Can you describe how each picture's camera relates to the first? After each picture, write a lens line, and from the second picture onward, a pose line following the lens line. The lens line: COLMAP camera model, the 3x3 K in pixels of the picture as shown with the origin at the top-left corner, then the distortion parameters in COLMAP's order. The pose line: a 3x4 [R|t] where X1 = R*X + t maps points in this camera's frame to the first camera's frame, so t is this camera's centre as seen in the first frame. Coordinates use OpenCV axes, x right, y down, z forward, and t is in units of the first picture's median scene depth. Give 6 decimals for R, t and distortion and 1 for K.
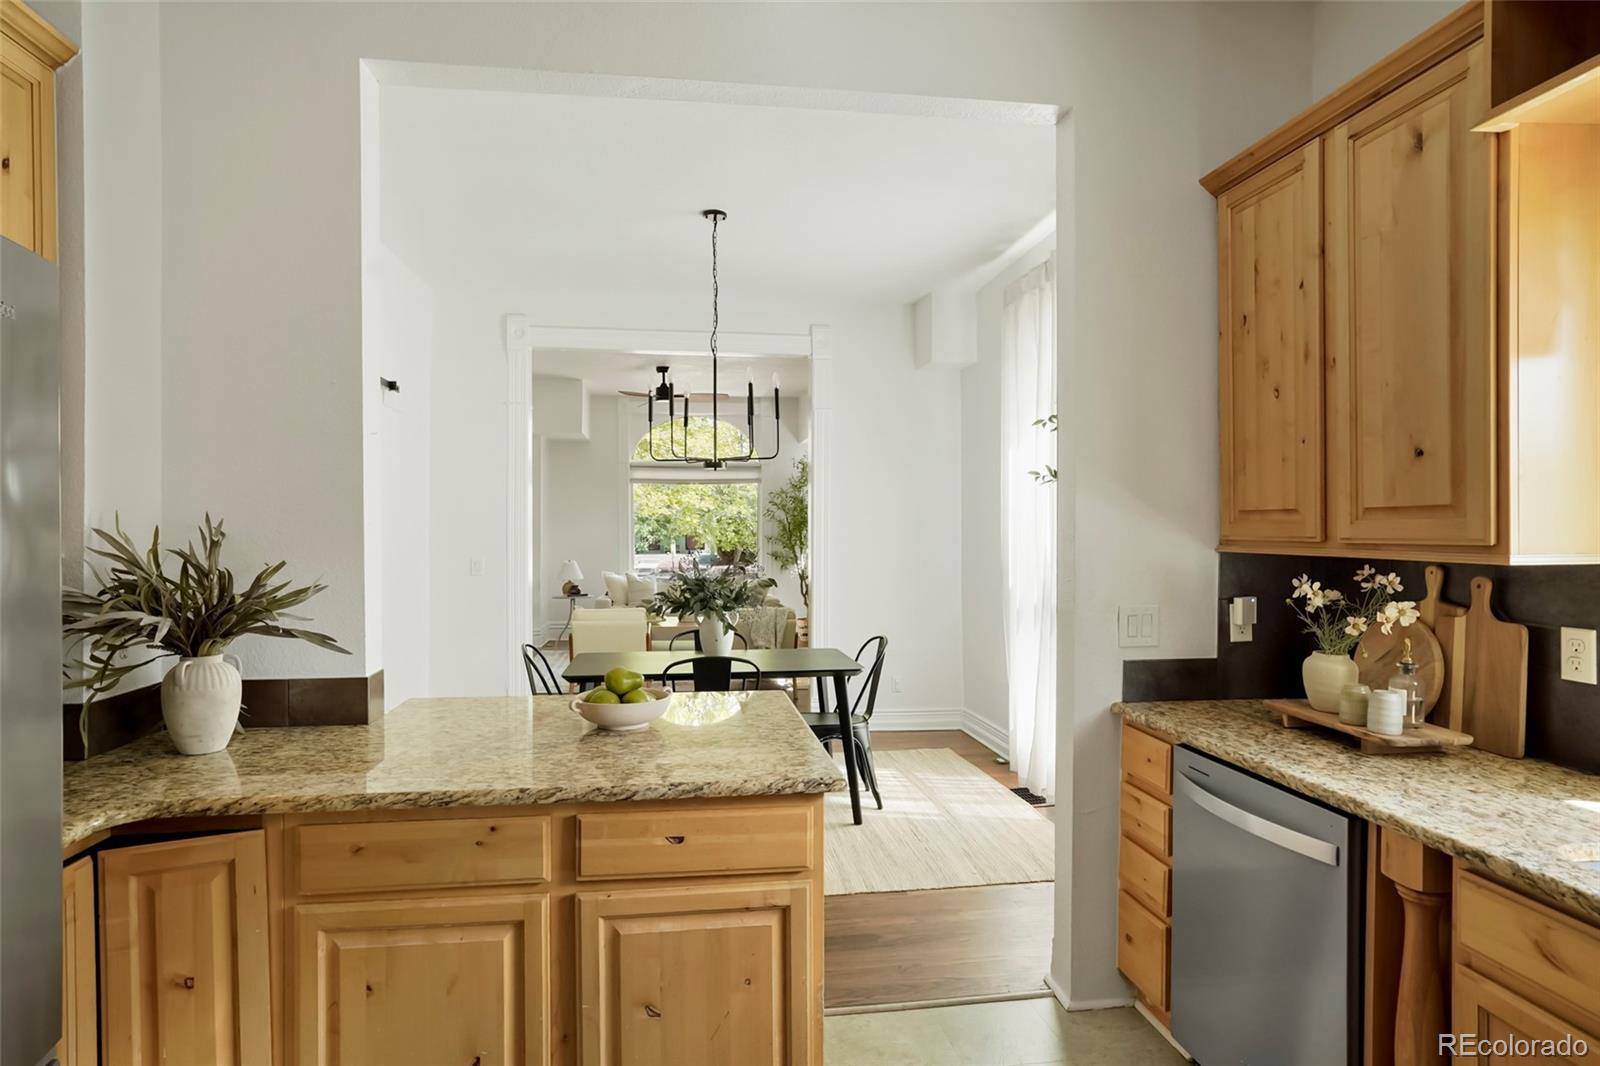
lens RADIAL K [[913.4, 0, 804.4], [0, 913.4, 535.5], [0, 0, 1]] dist [-0.022552, 0.019322]
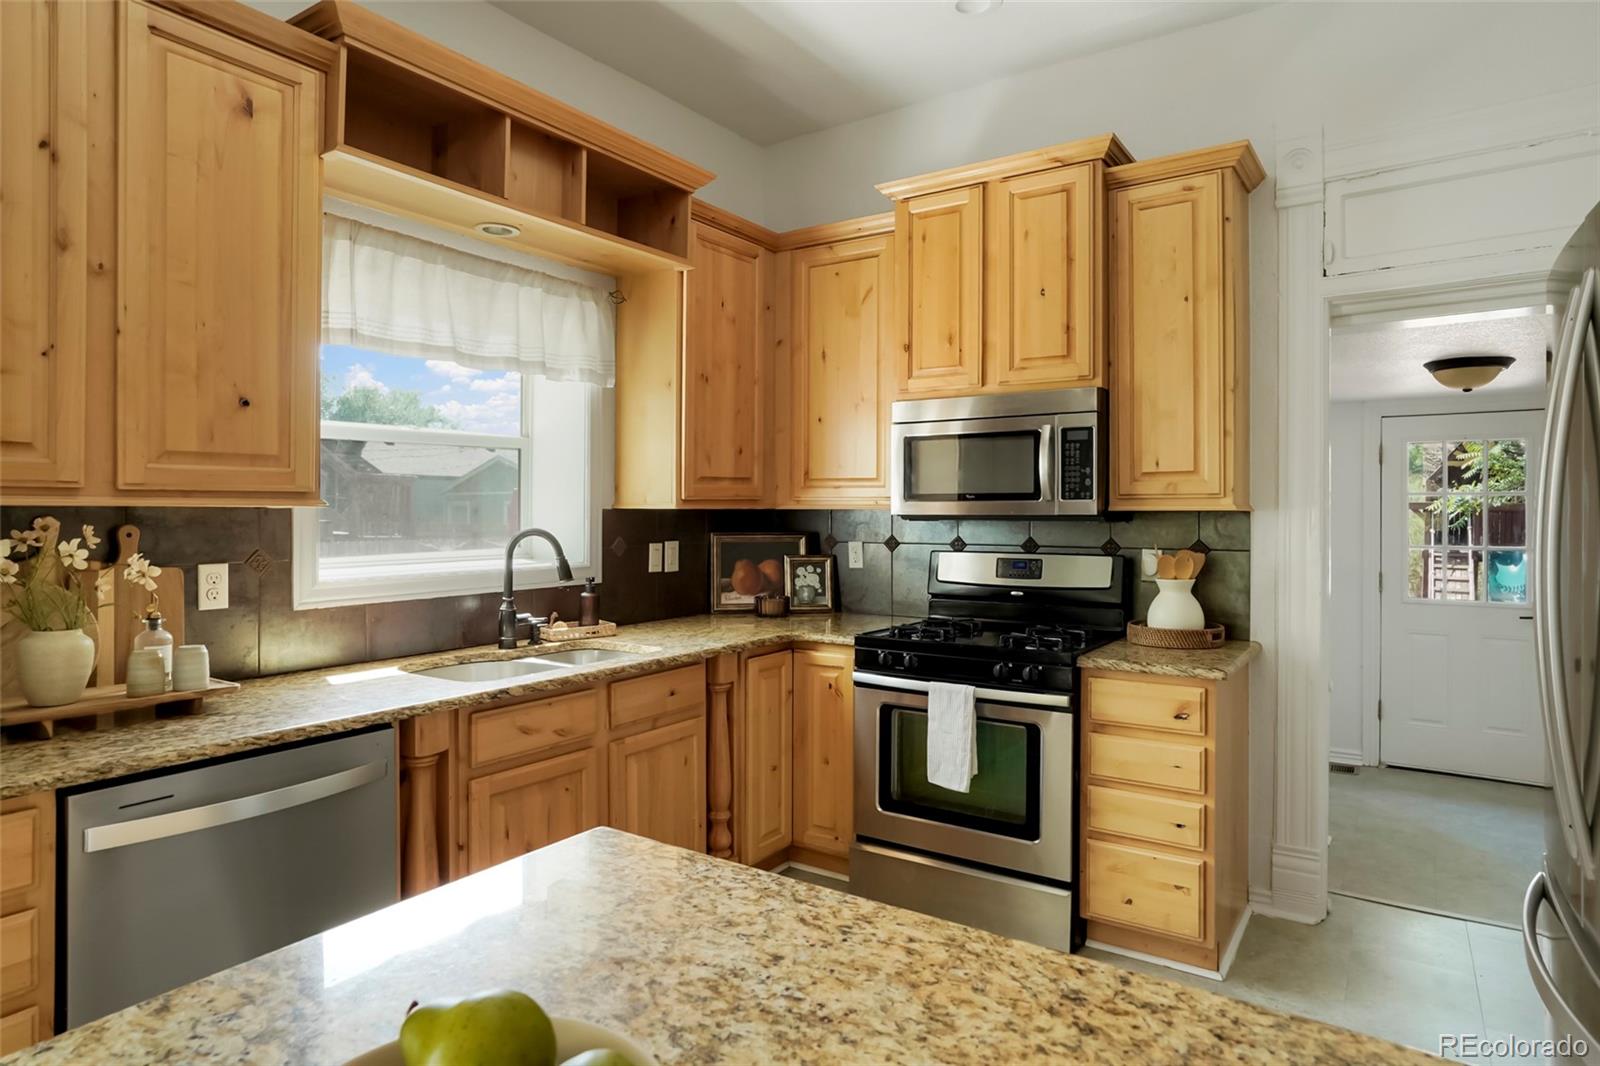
lens RADIAL K [[913.4, 0, 803.5], [0, 913.4, 504.5], [0, 0, 1]] dist [-0.022552, 0.019322]
pose [[-0.746498, 0.004611, 0.665371, -0.454382], [0.007374, 0.999972, 0.001343, 0.026778], [-0.665346, 0.005909, -0.746511, 1.239792]]
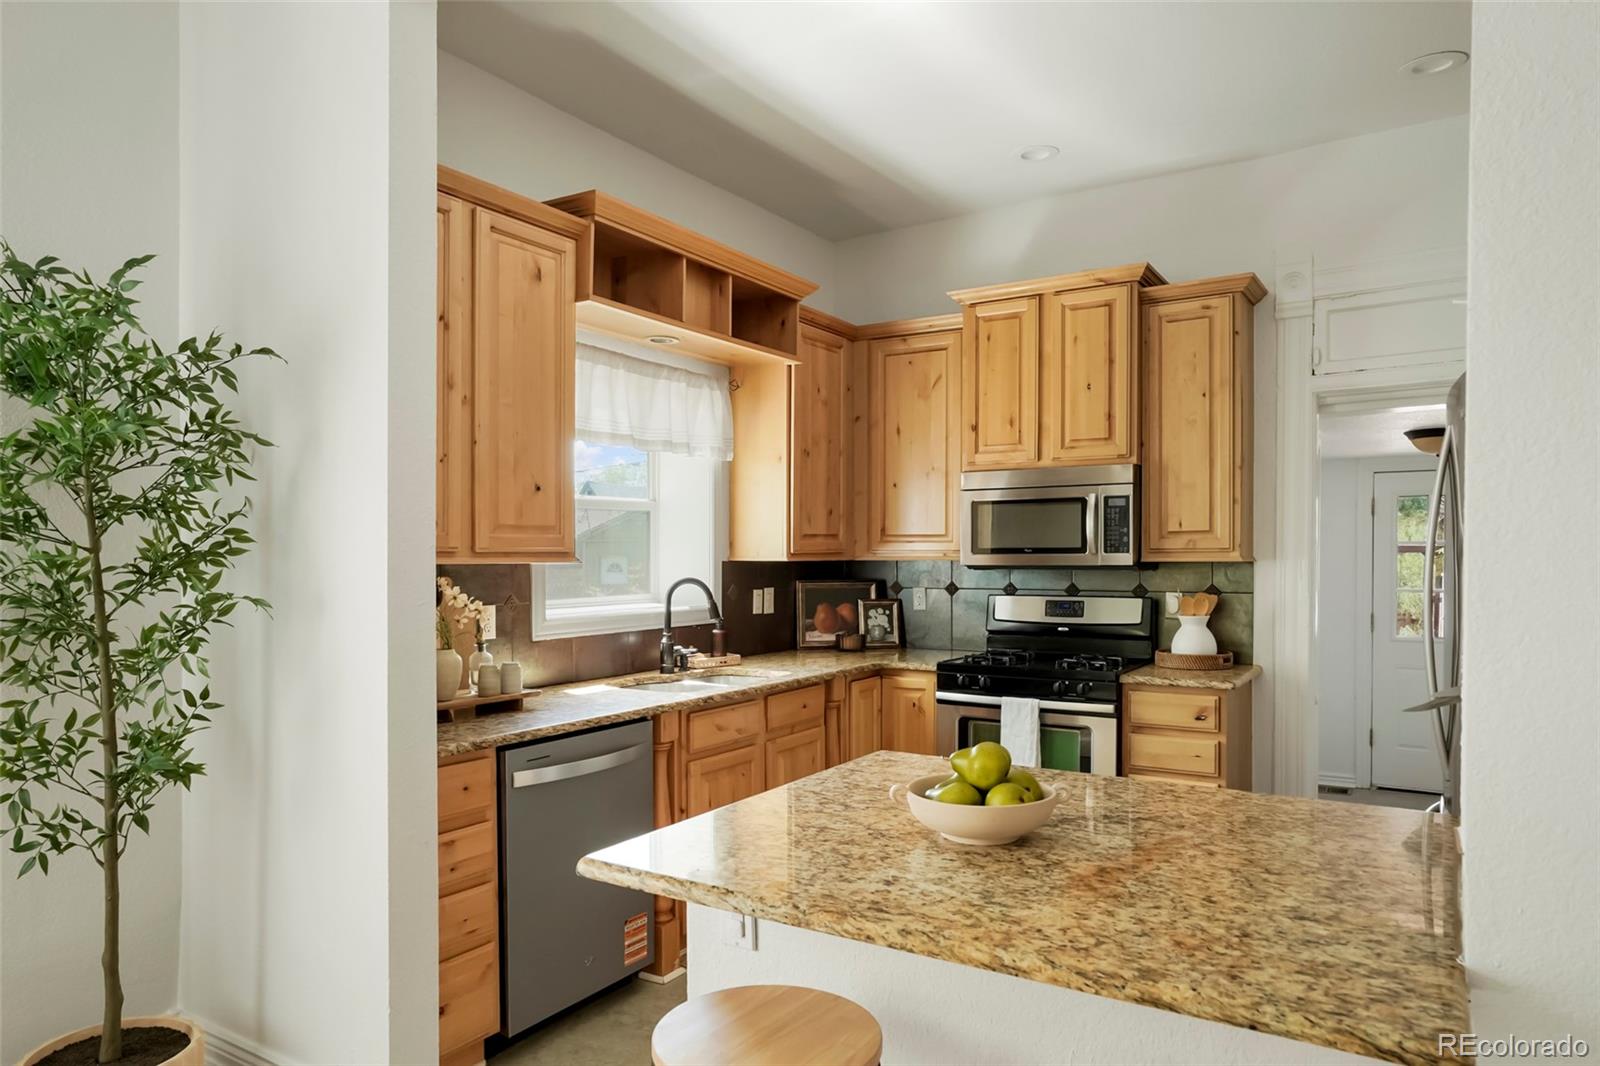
lens RADIAL K [[1015.8, 0, 795.1], [0, 1015.8, 563.1], [0, 0, 1]] dist [0.009698, 0.002675]
pose [[-0.766776, -0.001684, 0.641913, -0.620760], [0.010959, 0.999816, 0.015715, 0.006460], [-0.641822, 0.019085, -0.766616, 1.816902]]
